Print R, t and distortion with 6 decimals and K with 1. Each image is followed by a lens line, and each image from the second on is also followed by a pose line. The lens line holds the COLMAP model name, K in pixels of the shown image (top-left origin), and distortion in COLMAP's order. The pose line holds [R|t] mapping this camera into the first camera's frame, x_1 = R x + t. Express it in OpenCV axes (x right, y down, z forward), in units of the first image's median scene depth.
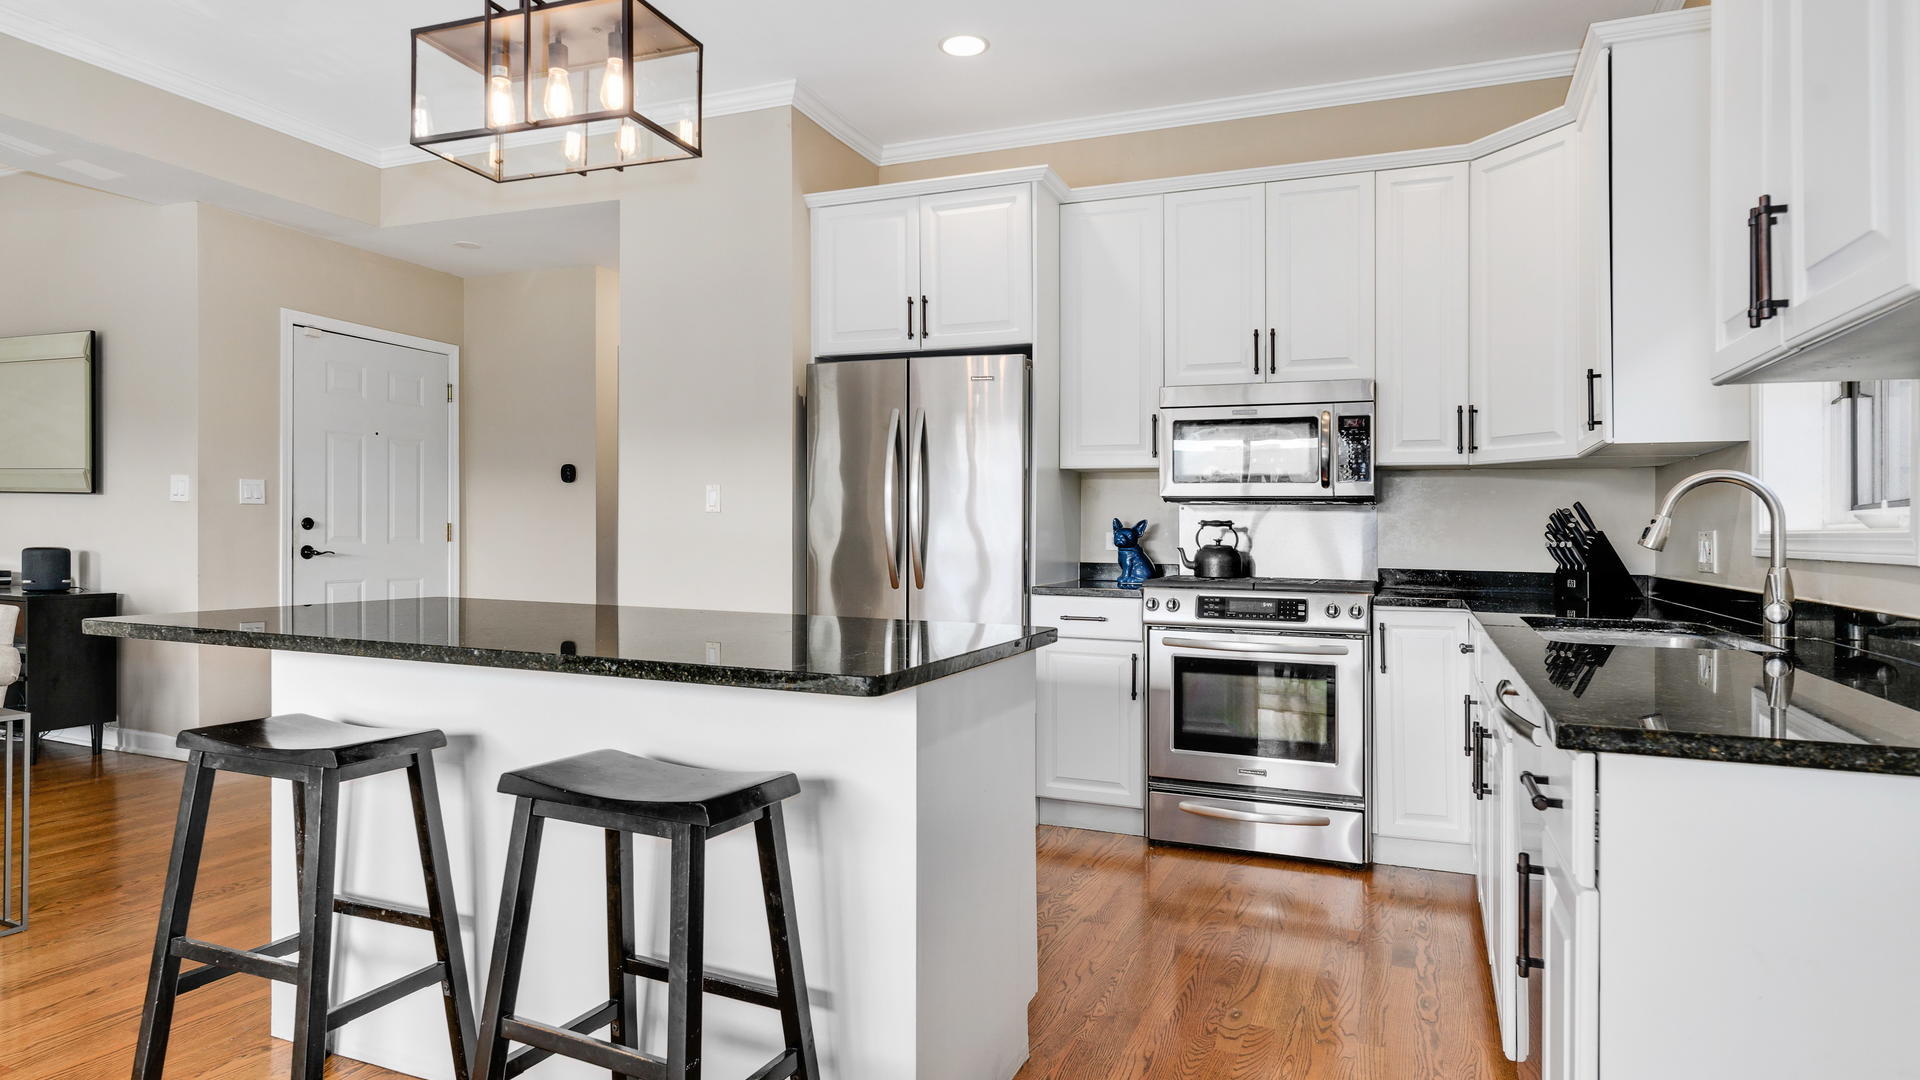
lens RADIAL K [[1075.5, 0, 965.4], [0, 1075.5, 535.1], [0, 0, 1]] dist [-0.004458, 0.000454]
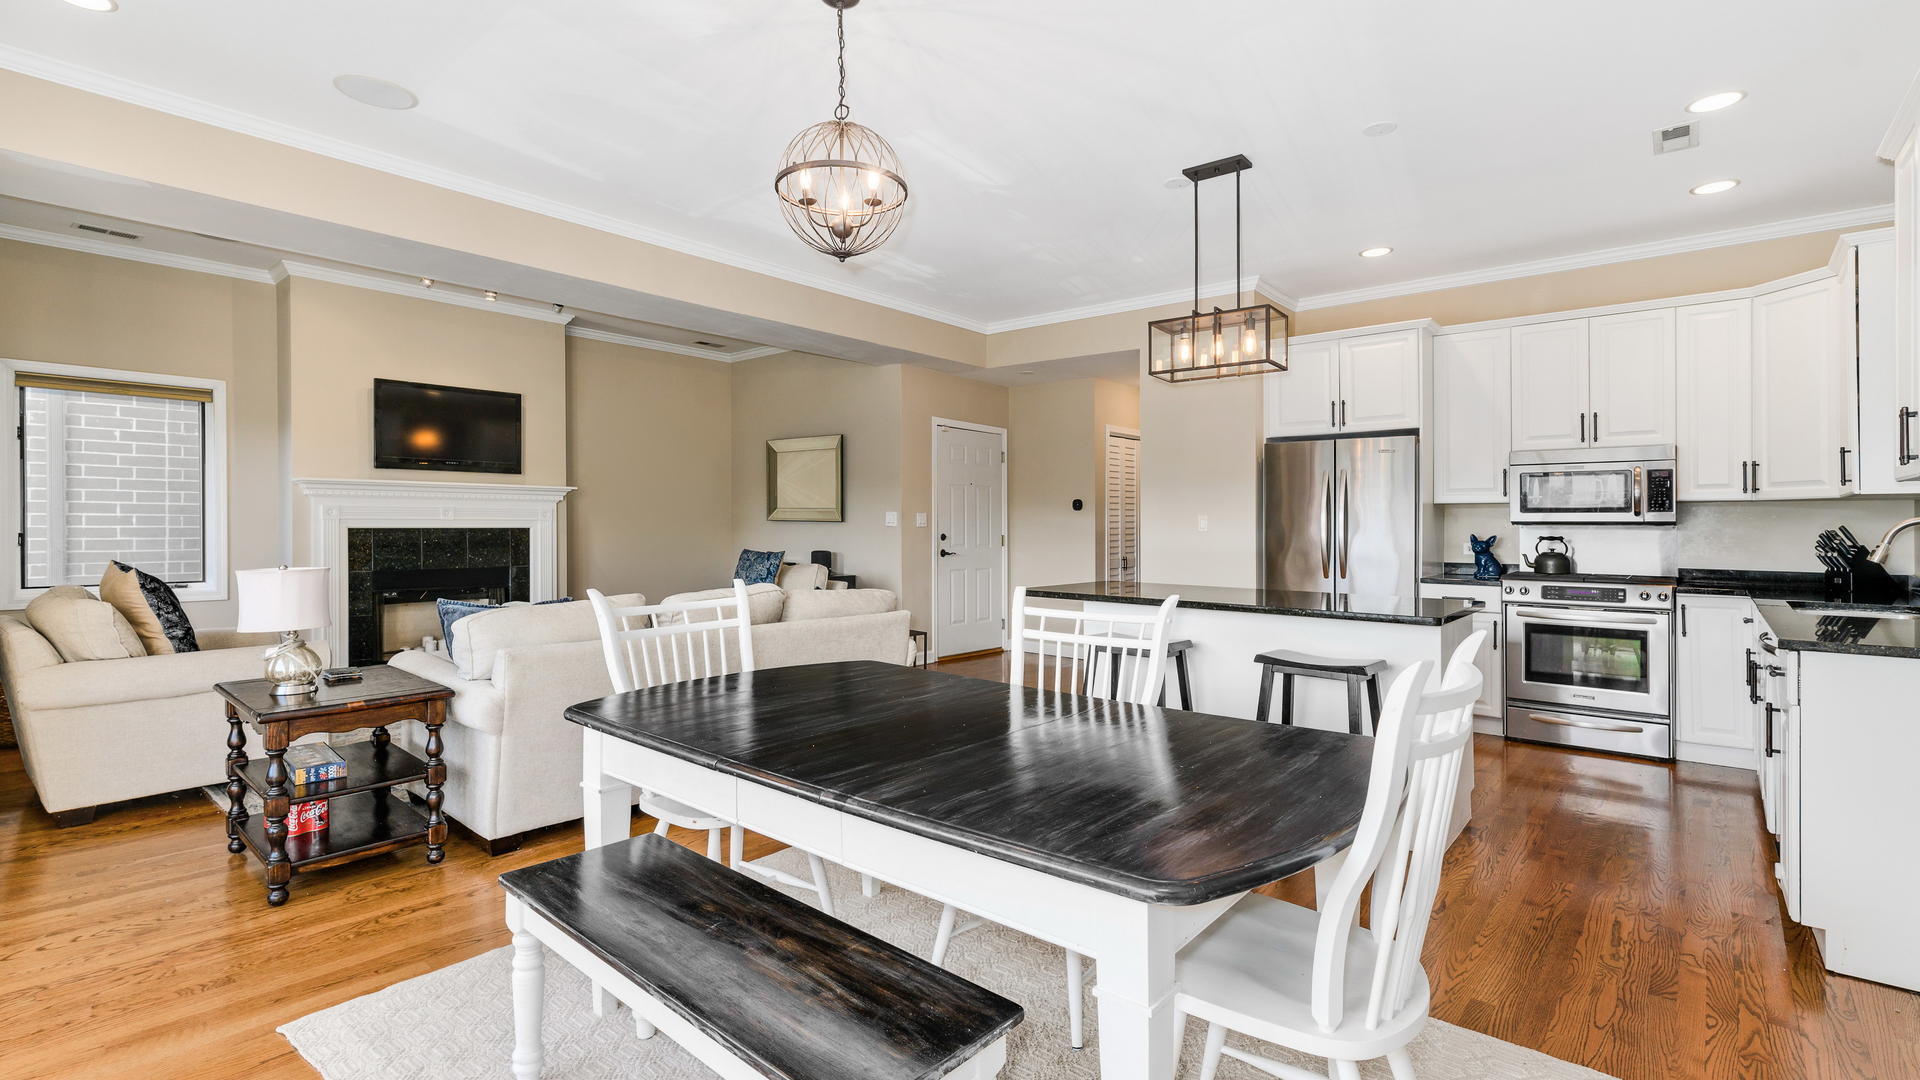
lens RADIAL K [[871.2, 0, 955.0], [0, 871.2, 533.6], [0, 0, 1]] dist [-0.001408, 0.001009]
pose [[0.950169, -0.004899, -0.311697, -0.206443], [0.006161, 0.999976, 0.003062, -0.029217], [0.311675, -0.004830, 0.950177, -0.493087]]
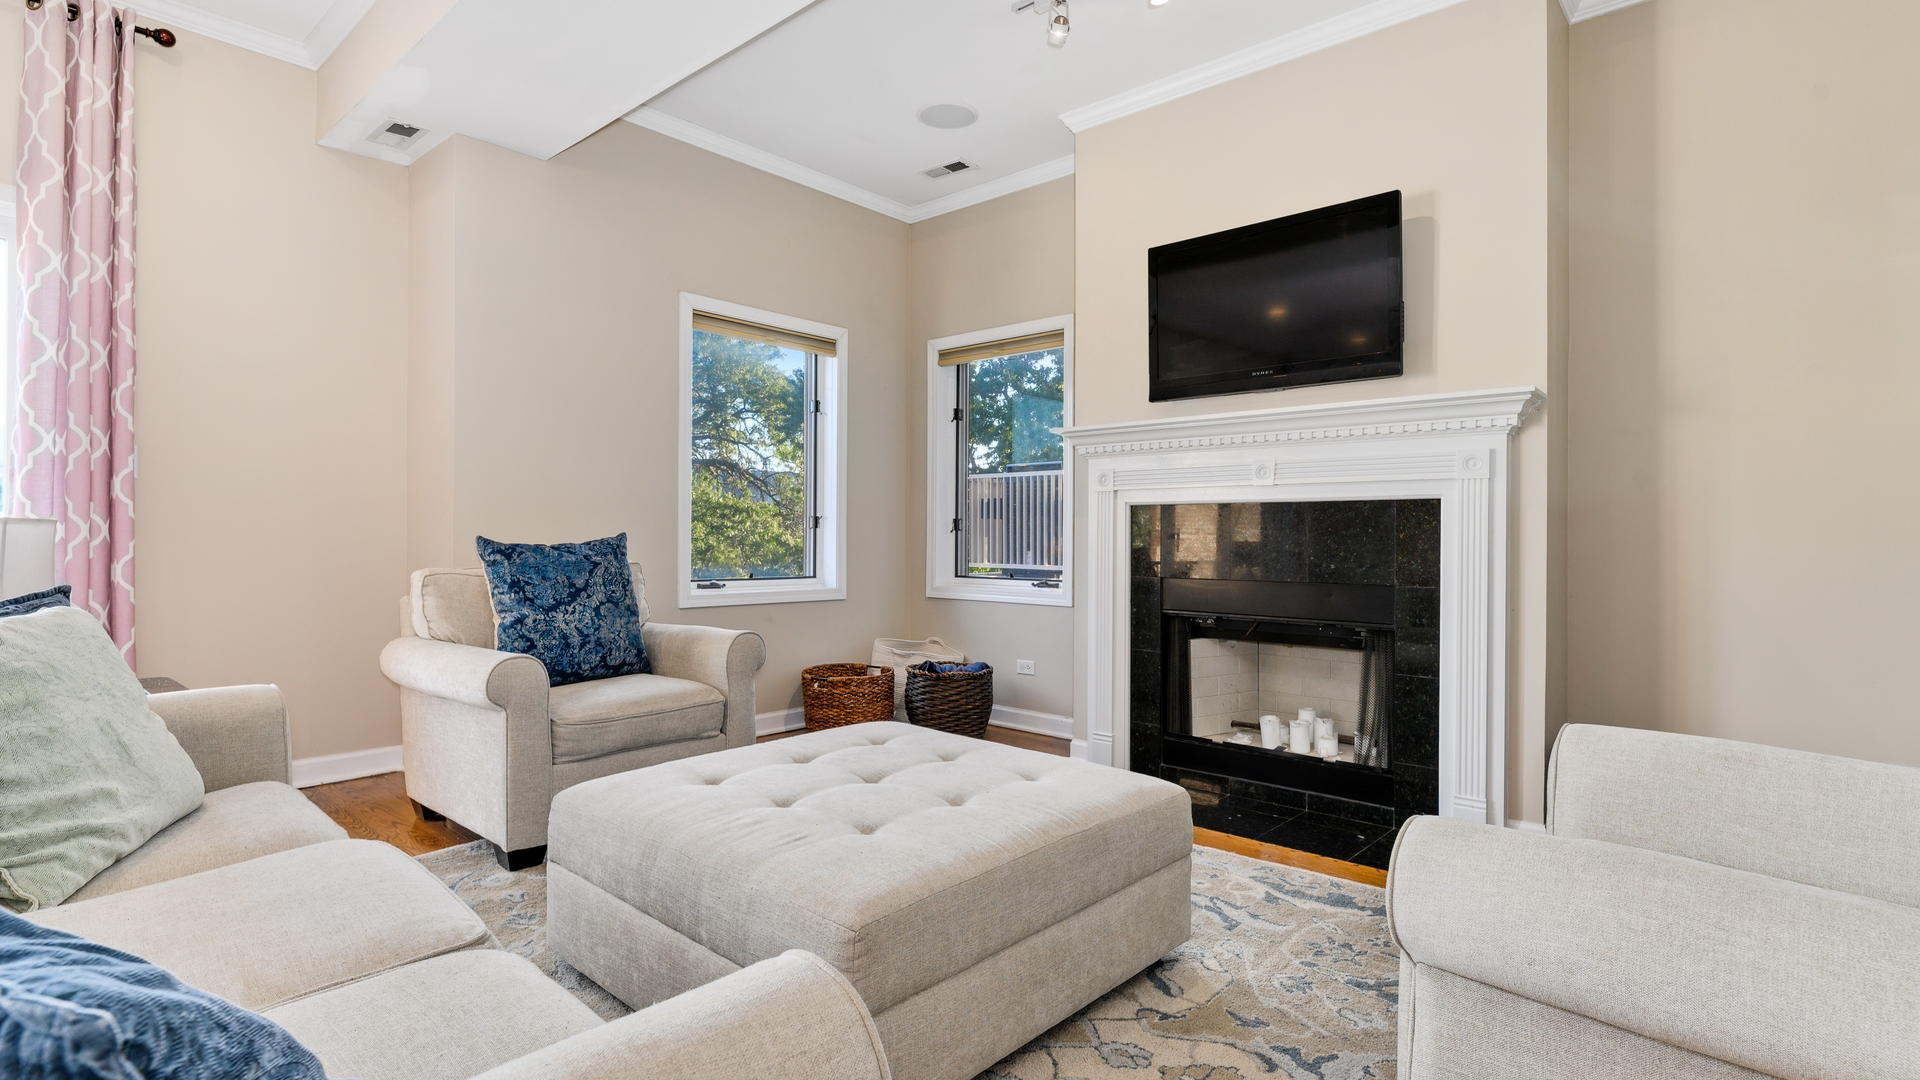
lens RADIAL K [[940.9, 0, 963.4], [0, 940.9, 538.1], [0, 0, 1]] dist [-0.001569, -0.000899]
pose [[-0.310848, -0.016293, -0.950320, -0.720297], [-0.016793, 0.999791, -0.011649, 0.011107], [0.950311, 0.012338, -0.311057, 0.867312]]
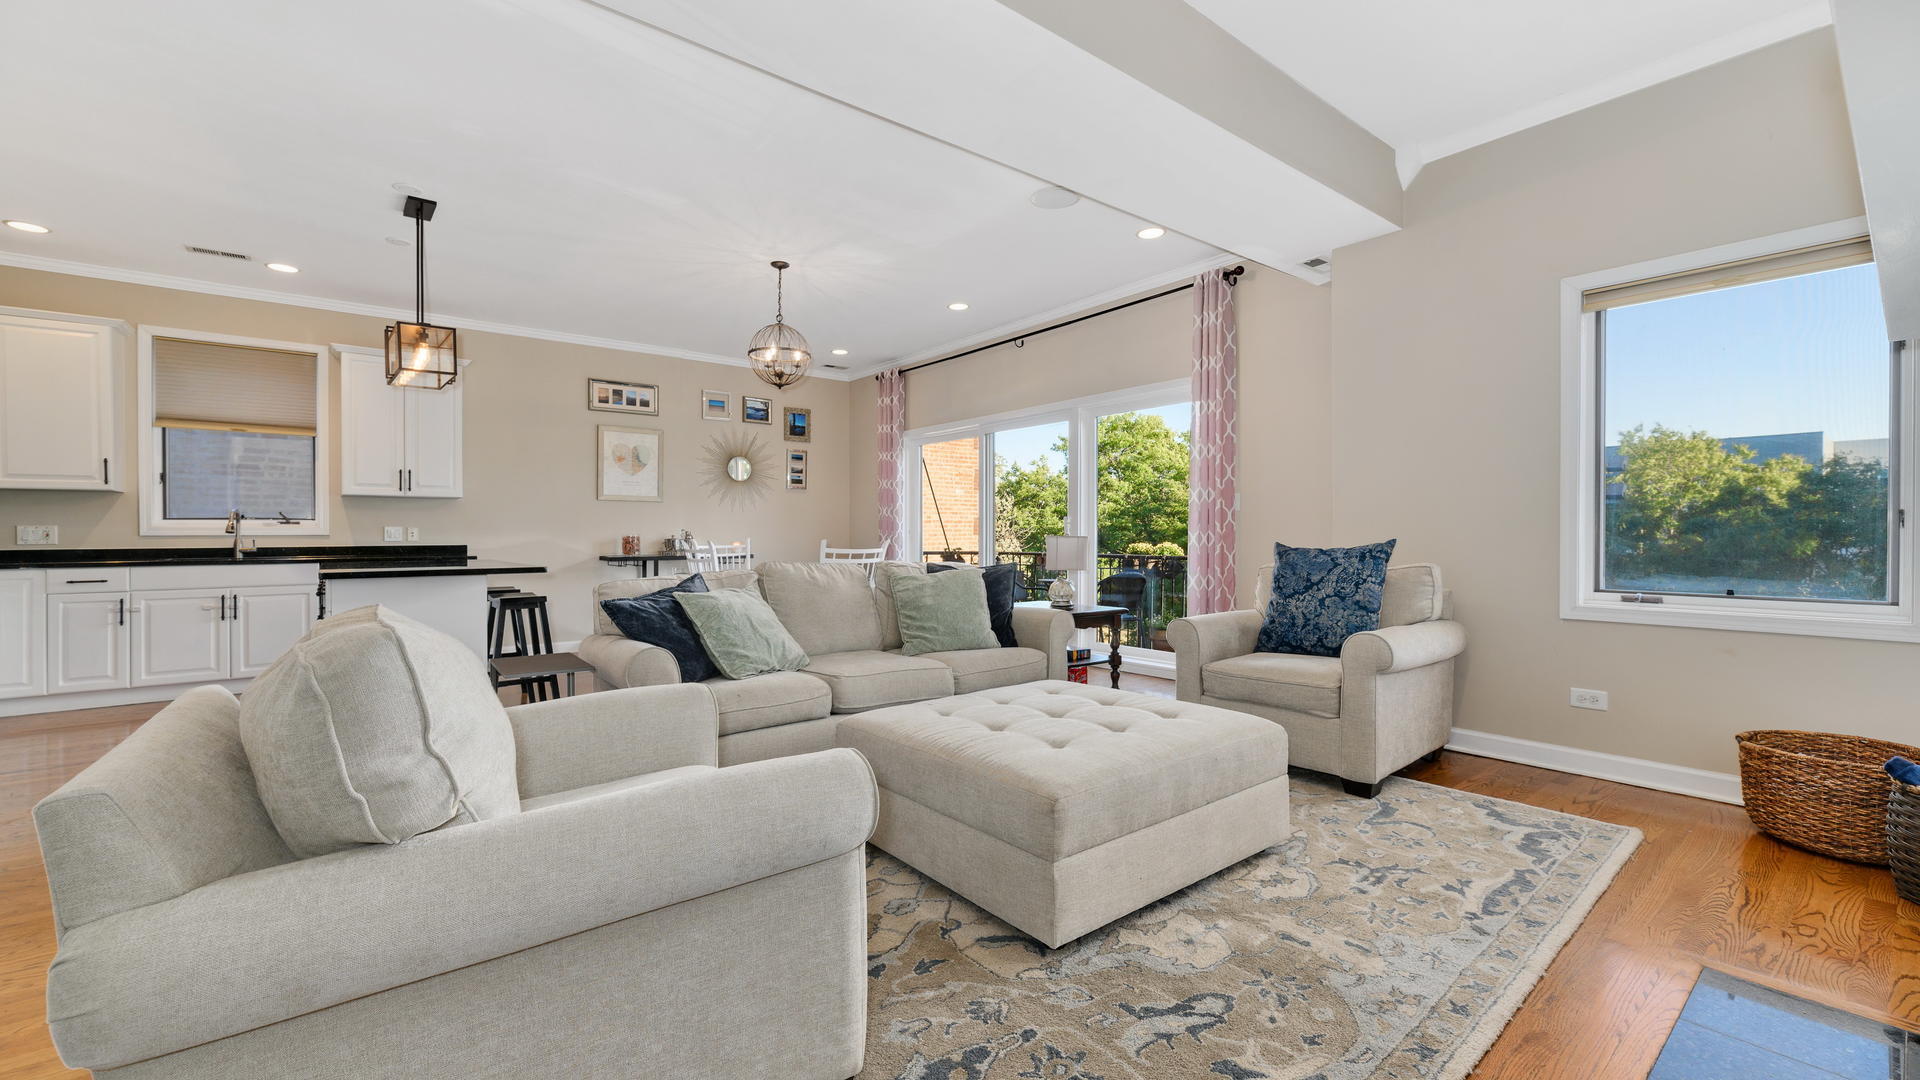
lens RADIAL K [[773.6, 0, 955.0], [0, 773.6, 532.5], [0, 0, 1]] dist [0.002194, -0.000151]
pose [[-0.882879, -0.008031, 0.469532, -1.439565], [-0.004869, 0.999957, 0.007948, -0.010409], [-0.469575, 0.004731, -0.882880, 1.247814]]
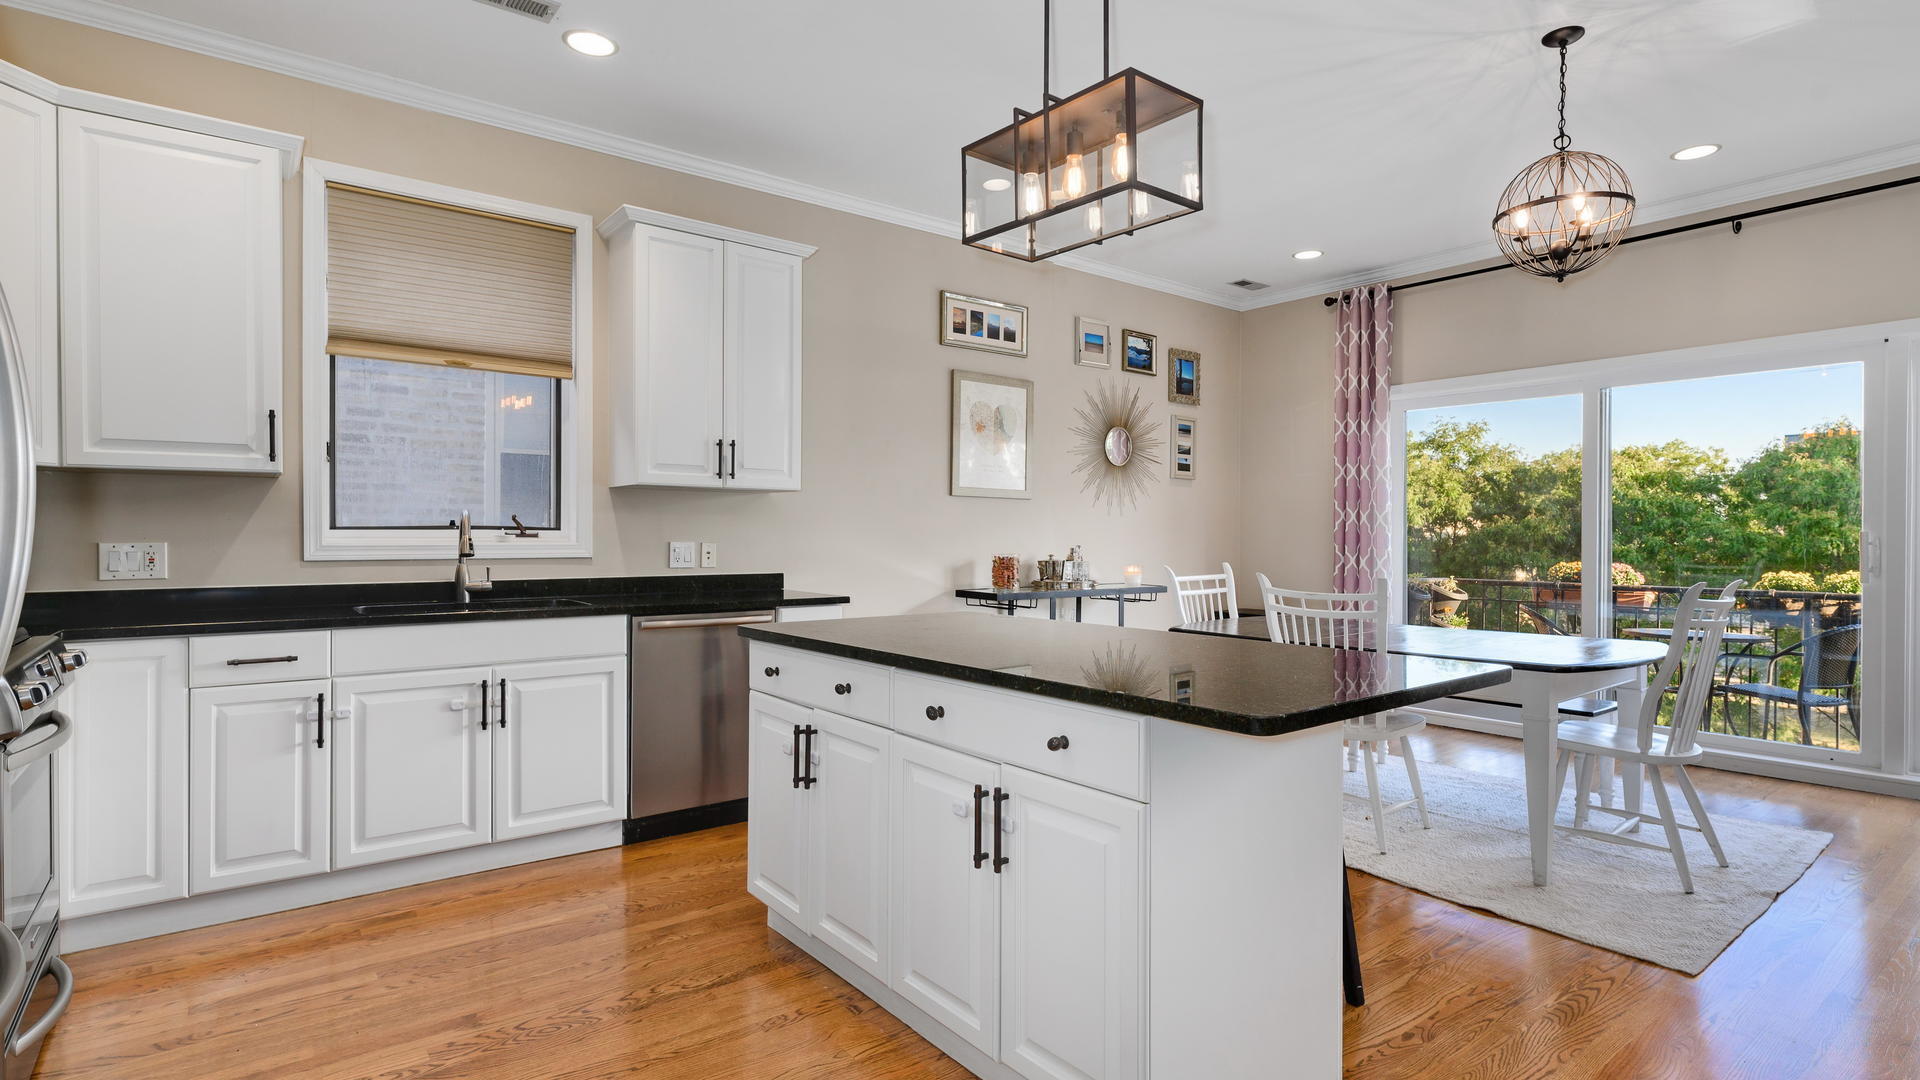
lens RADIAL K [[940.9, 0, 953.6], [0, 940.9, 537.4], [0, 0, 1]] dist [-0.001569, -0.000899]
pose [[-0.875713, -0.015664, 0.482577, -0.451301], [-0.011598, 0.999868, 0.011408, -0.025676], [-0.482692, 0.004393, -0.875779, 1.184461]]
